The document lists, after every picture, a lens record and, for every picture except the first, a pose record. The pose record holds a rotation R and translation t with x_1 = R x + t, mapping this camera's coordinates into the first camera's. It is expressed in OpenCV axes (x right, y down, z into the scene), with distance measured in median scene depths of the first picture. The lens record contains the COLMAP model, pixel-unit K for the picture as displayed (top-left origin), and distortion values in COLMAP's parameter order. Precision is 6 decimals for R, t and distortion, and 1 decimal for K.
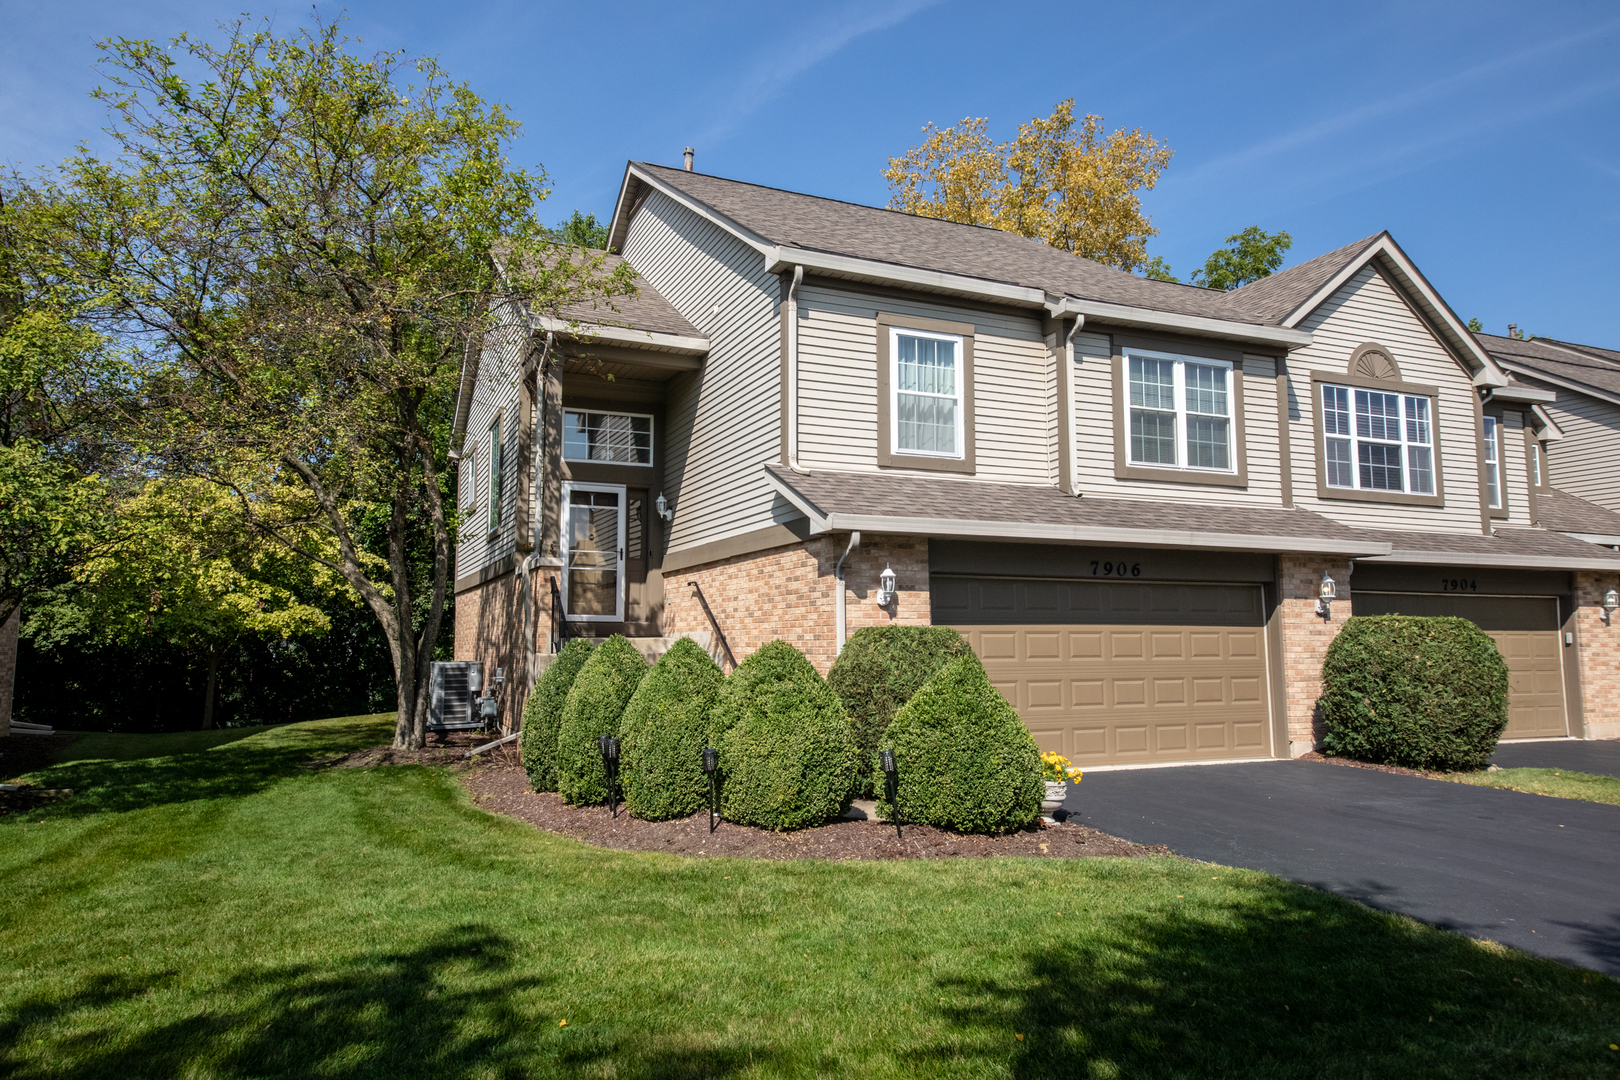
lens RADIAL K [[1075.1, 0, 810.0], [0, 1075.1, 540.0], [0, 0, 1]] dist [0.031856, 0.000103]
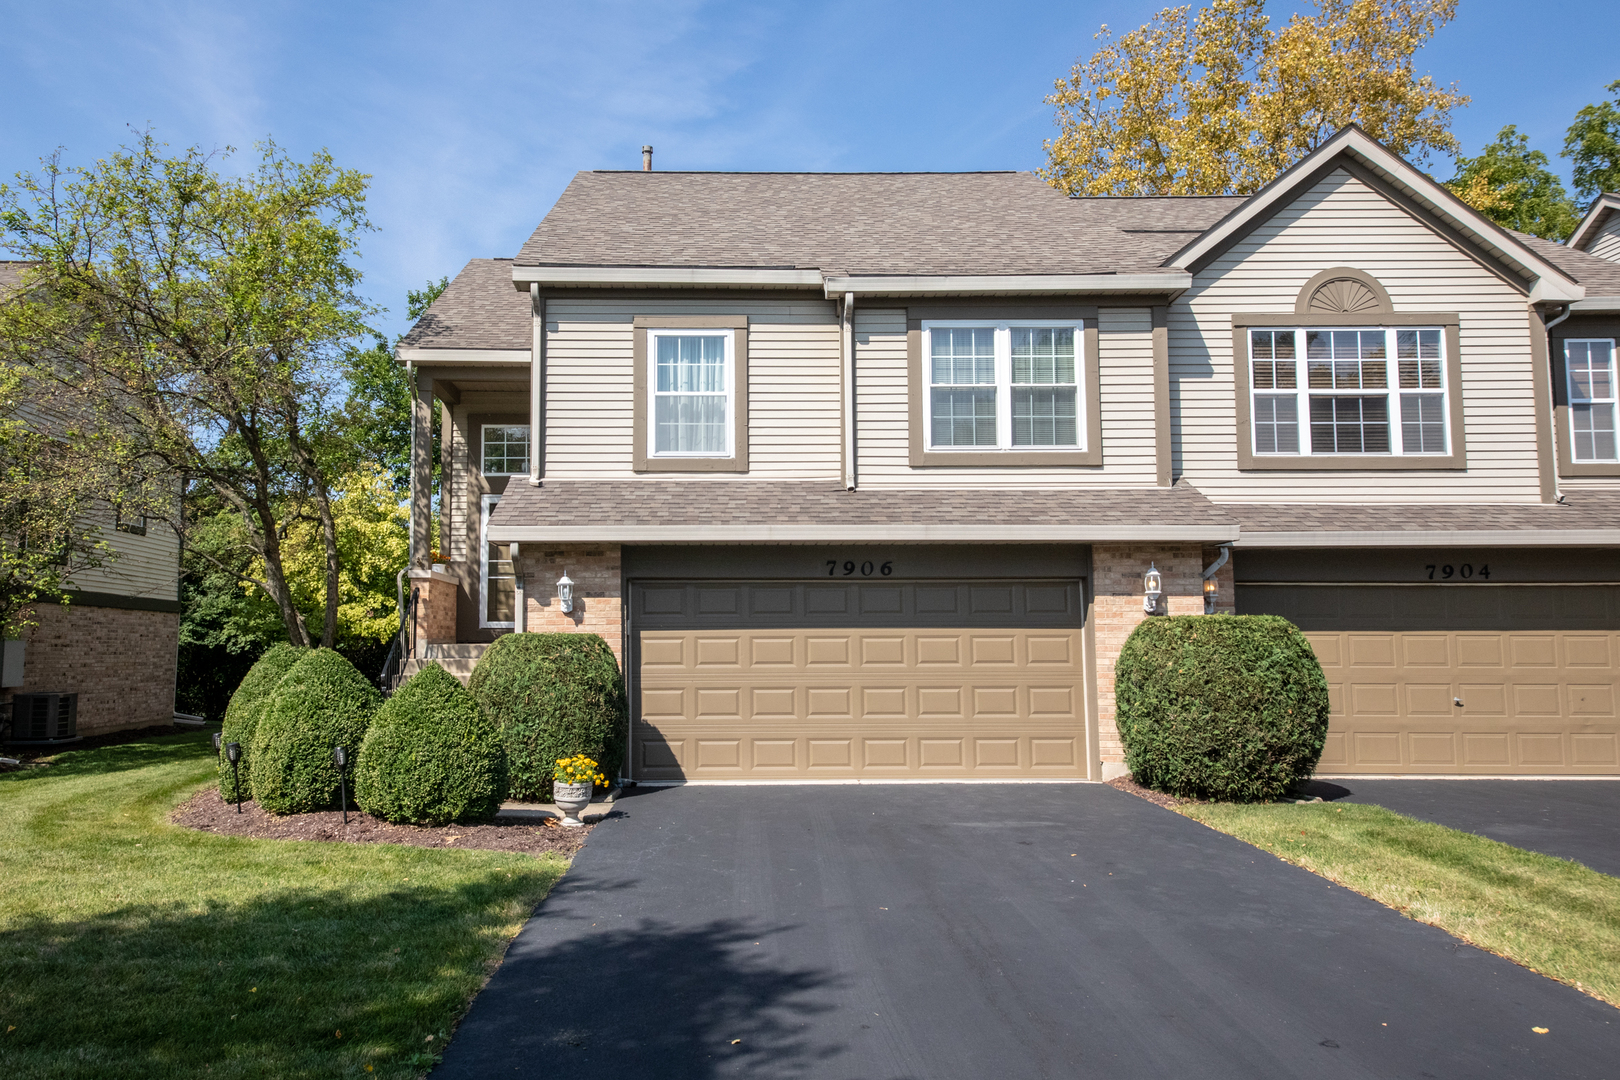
lens RADIAL K [[1260.5, 0, 810.0], [0, 1260.5, 540.0], [0, 0, 1]] dist [0.043905, -0.000477]
pose [[0.917930, -0.034988, -0.395196, 0.616803], [0.039751, 0.999202, 0.003867, -0.002923], [0.394745, -0.019259, 0.918589, -0.009800]]
